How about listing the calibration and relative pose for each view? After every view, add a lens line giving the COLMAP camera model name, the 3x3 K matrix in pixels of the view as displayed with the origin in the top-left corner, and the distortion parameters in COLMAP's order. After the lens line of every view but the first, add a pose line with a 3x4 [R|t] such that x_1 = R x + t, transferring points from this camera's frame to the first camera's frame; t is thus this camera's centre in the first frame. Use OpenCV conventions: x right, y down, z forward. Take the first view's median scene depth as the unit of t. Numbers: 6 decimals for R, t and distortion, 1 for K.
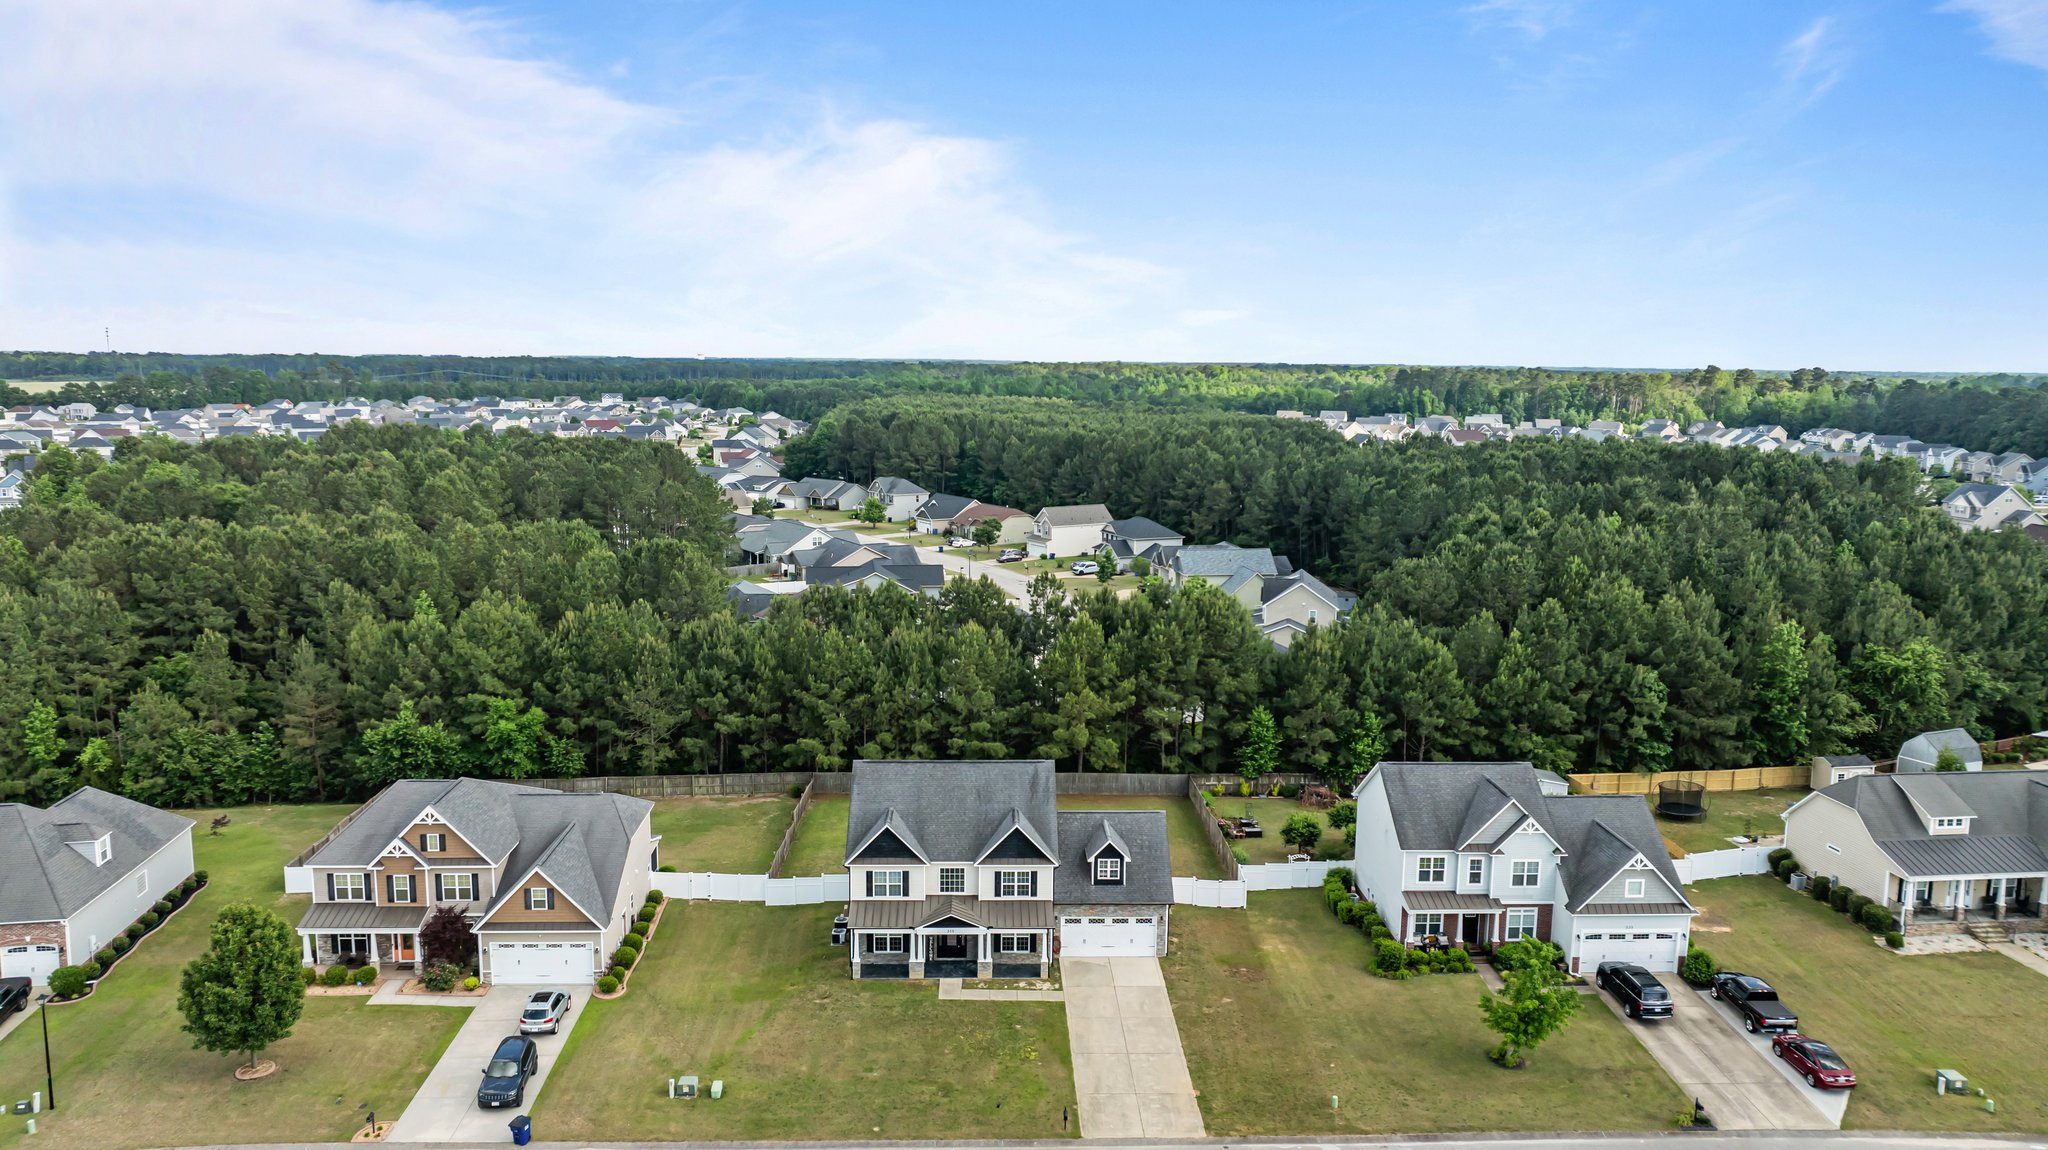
lens RADIAL K [[1457.4, 0, 1023.9], [0, 1457.4, 567.5], [0, 0, 1]] dist [-0.020544, 0.006457]
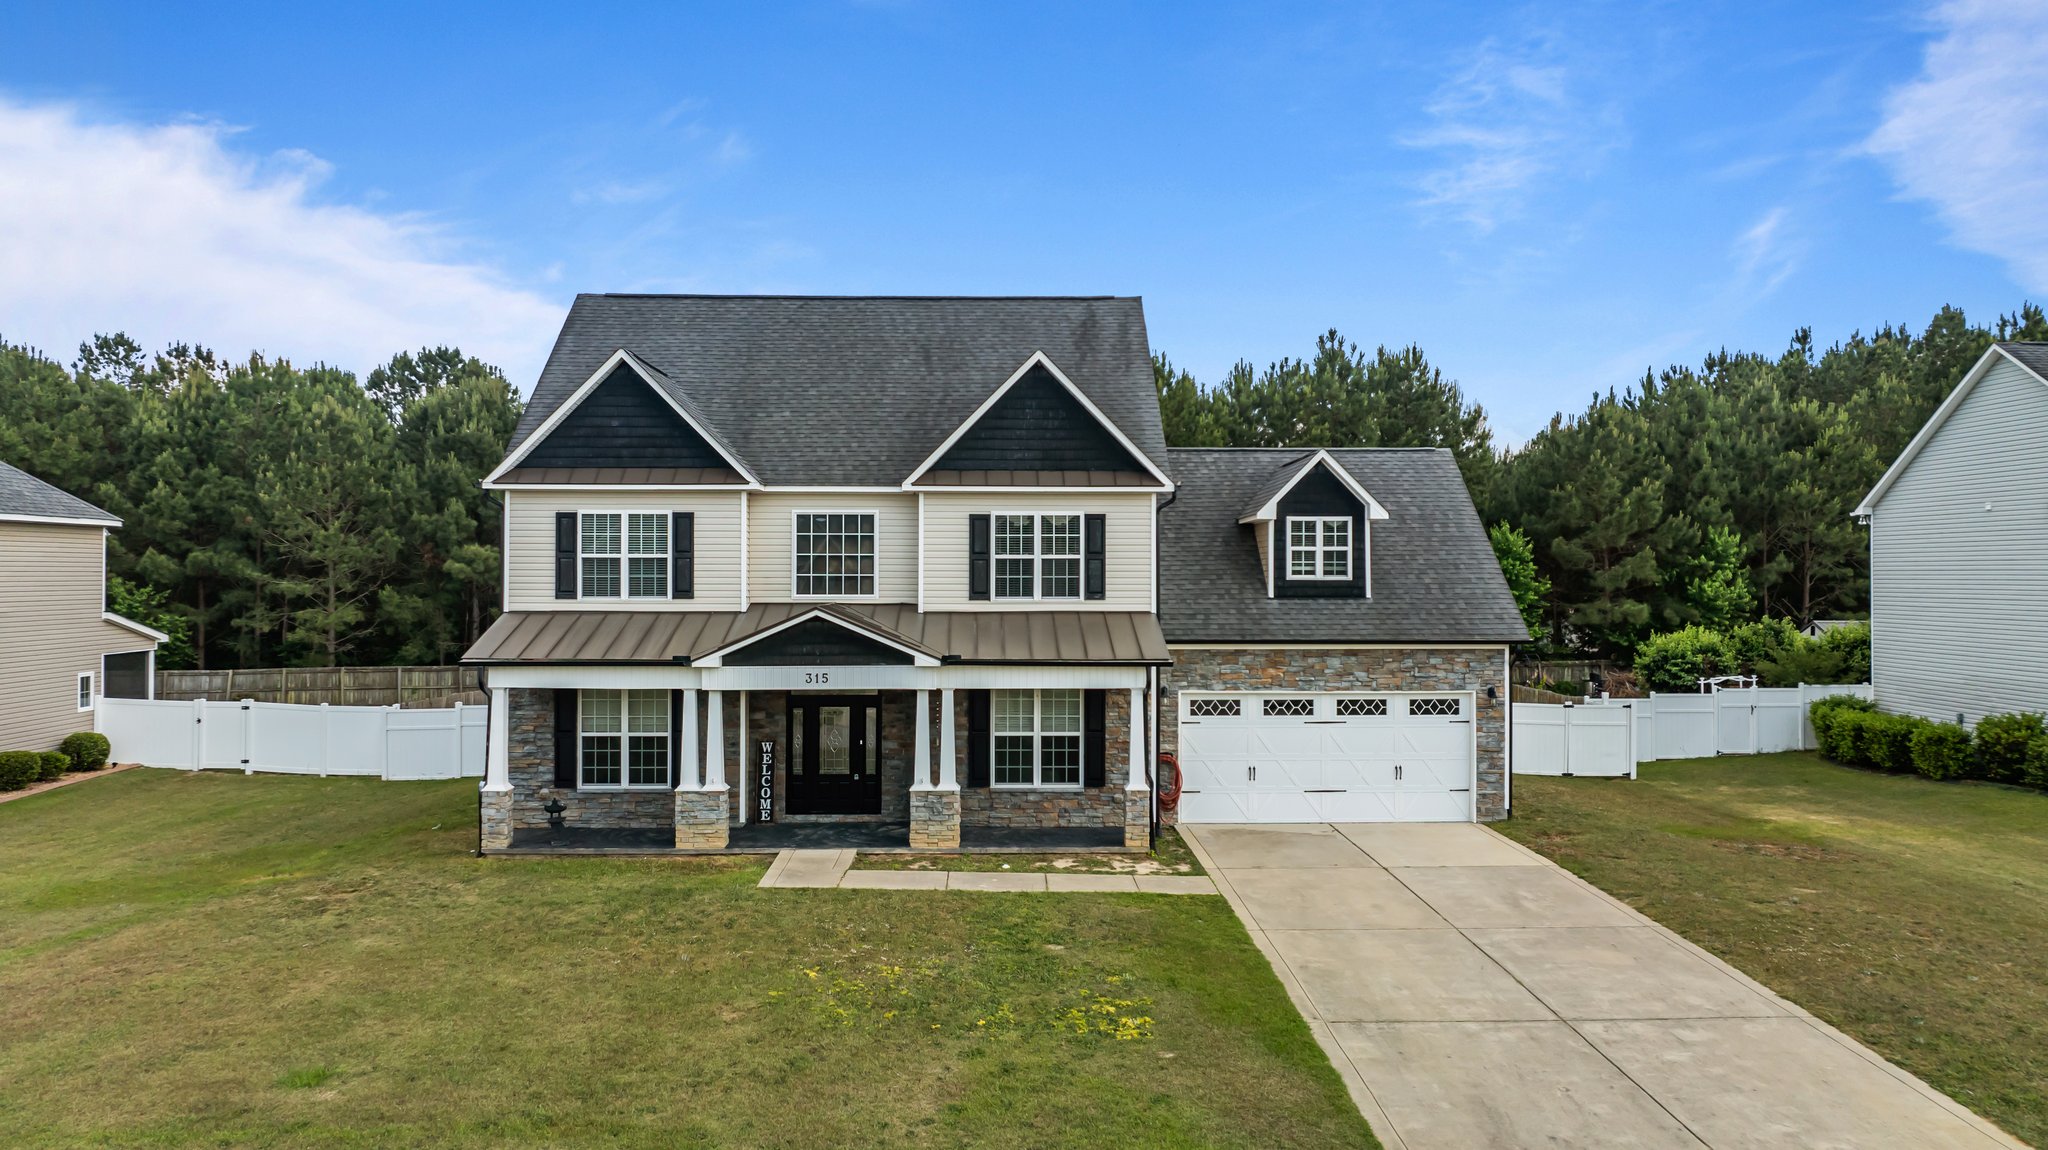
lens RADIAL K [[1469.7, 0, 1032.4], [0, 1469.7, 555.3], [0, 0, 1]] dist [-0.023853, -0.000930]
pose [[0.999967, -0.008157, -0.000216, -0.006352], [0.008015, 0.986859, -0.161387, 0.259948], [0.001530, 0.161380, 0.986891, 0.669297]]
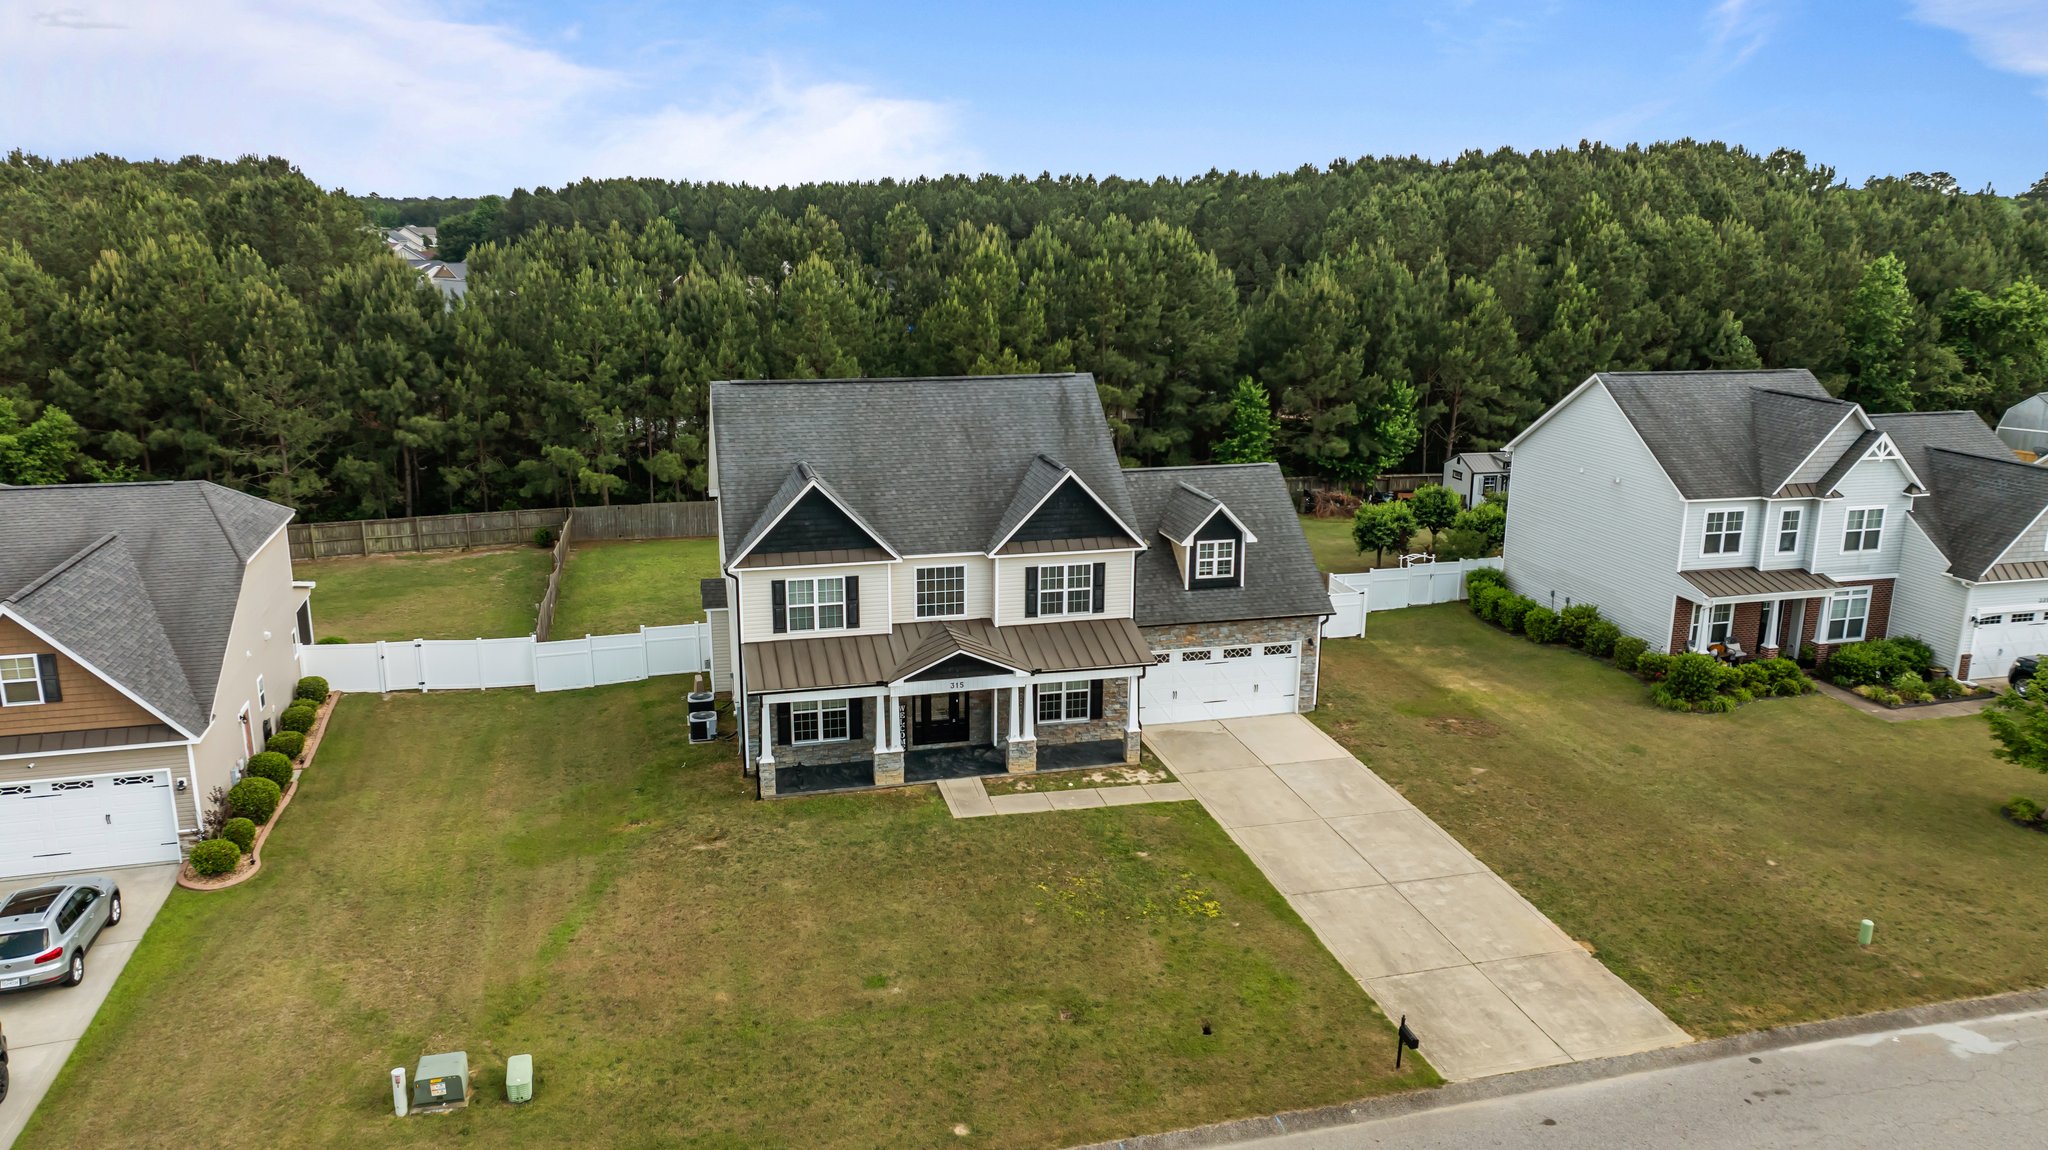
lens RADIAL K [[1447.6, 0, 1026.1], [0, 1447.6, 568.1], [0, 0, 1]] dist [-0.017776, -0.000392]
pose [[0.973766, -0.056672, 0.220382, -0.127659], [0.034633, 0.994118, 0.102615, 0.152049], [-0.224901, -0.092291, 0.970001, 0.492137]]
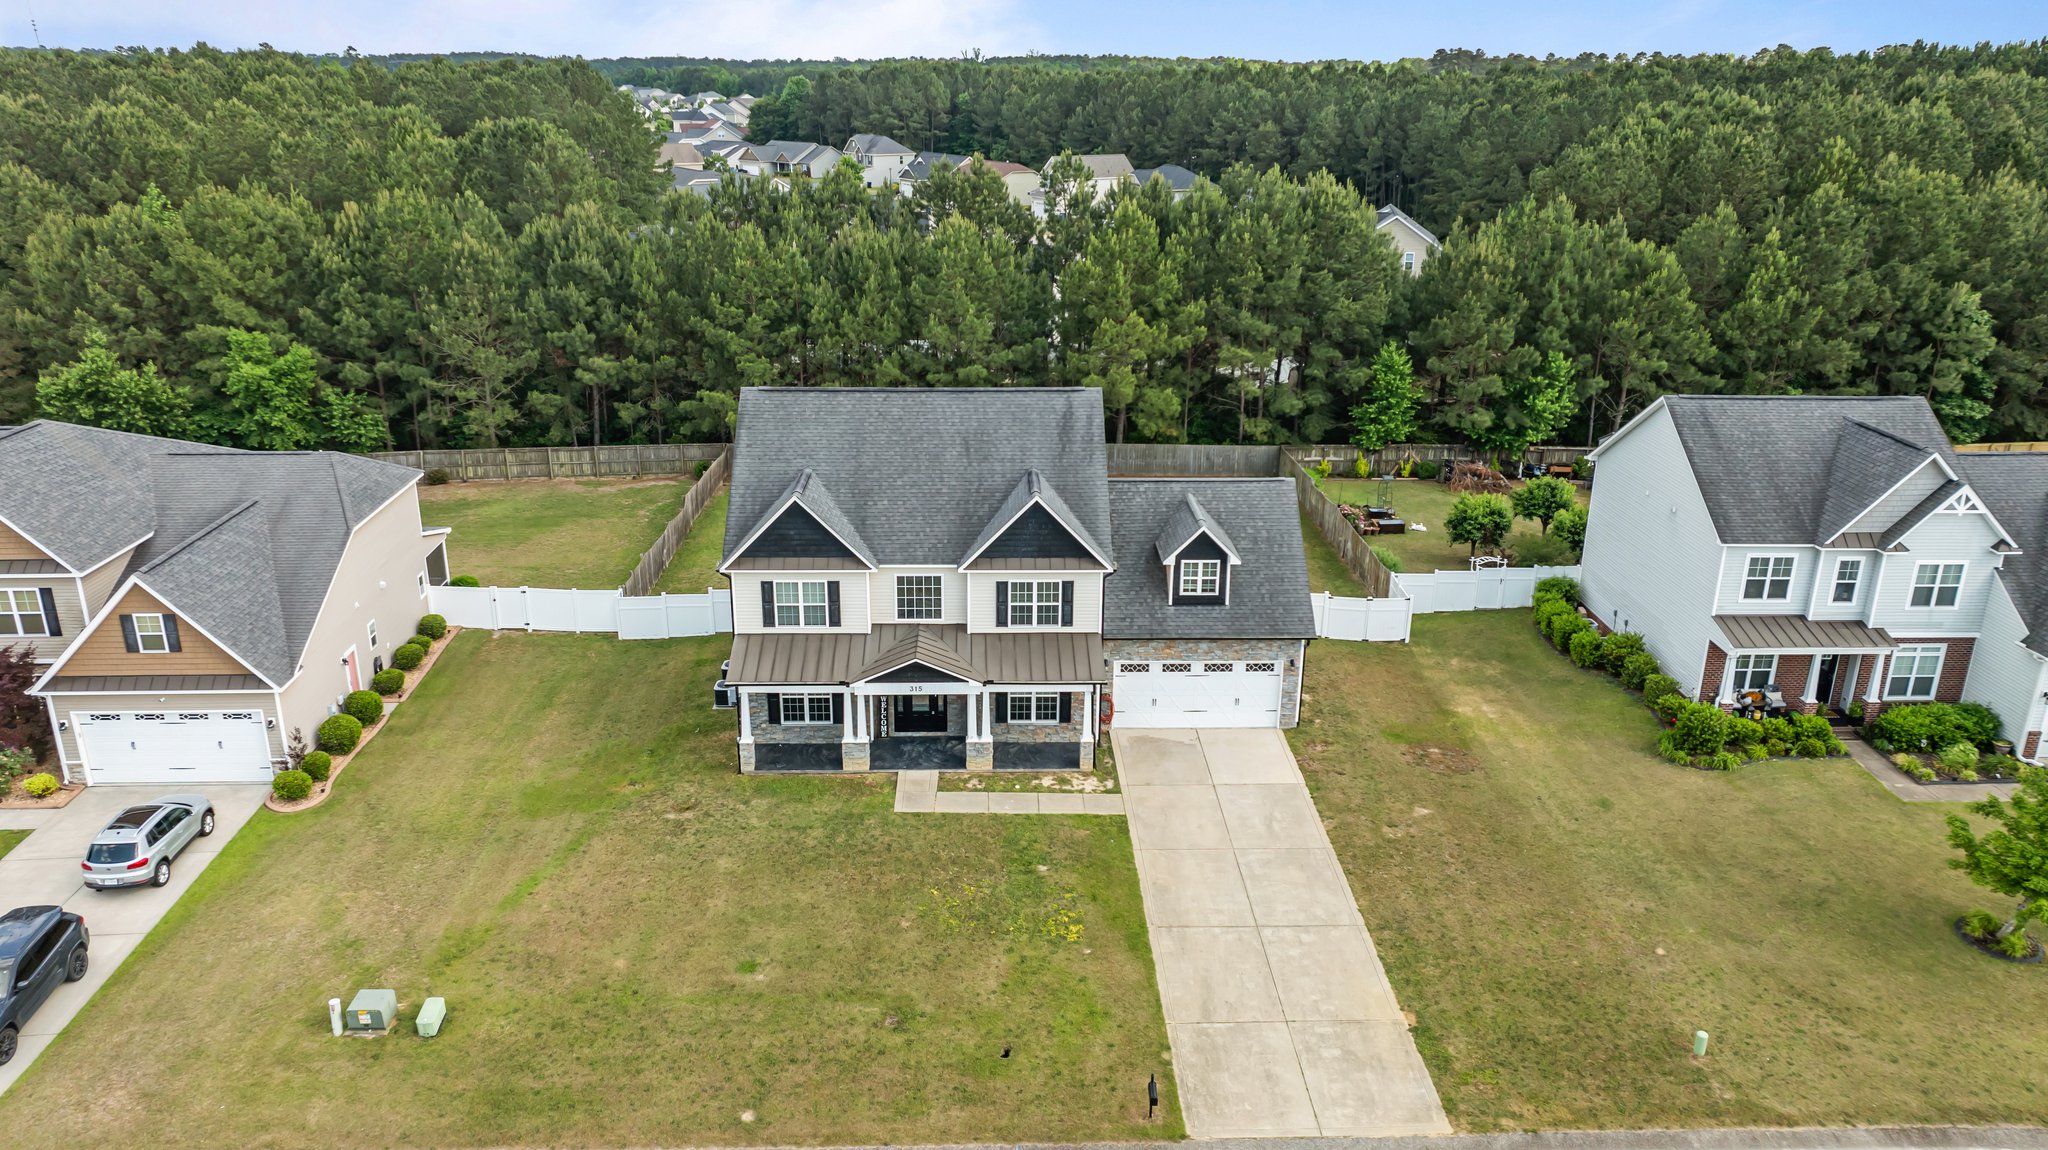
lens RADIAL K [[1447.6, 0, 1026.1], [0, 1447.6, 568.1], [0, 0, 1]] dist [-0.017776, -0.000392]
pose [[0.999996, -0.001661, 0.002408, -0.009798], [0.001177, 0.982073, 0.188499, 0.097982], [-0.002678, -0.188495, 0.982070, 0.451638]]
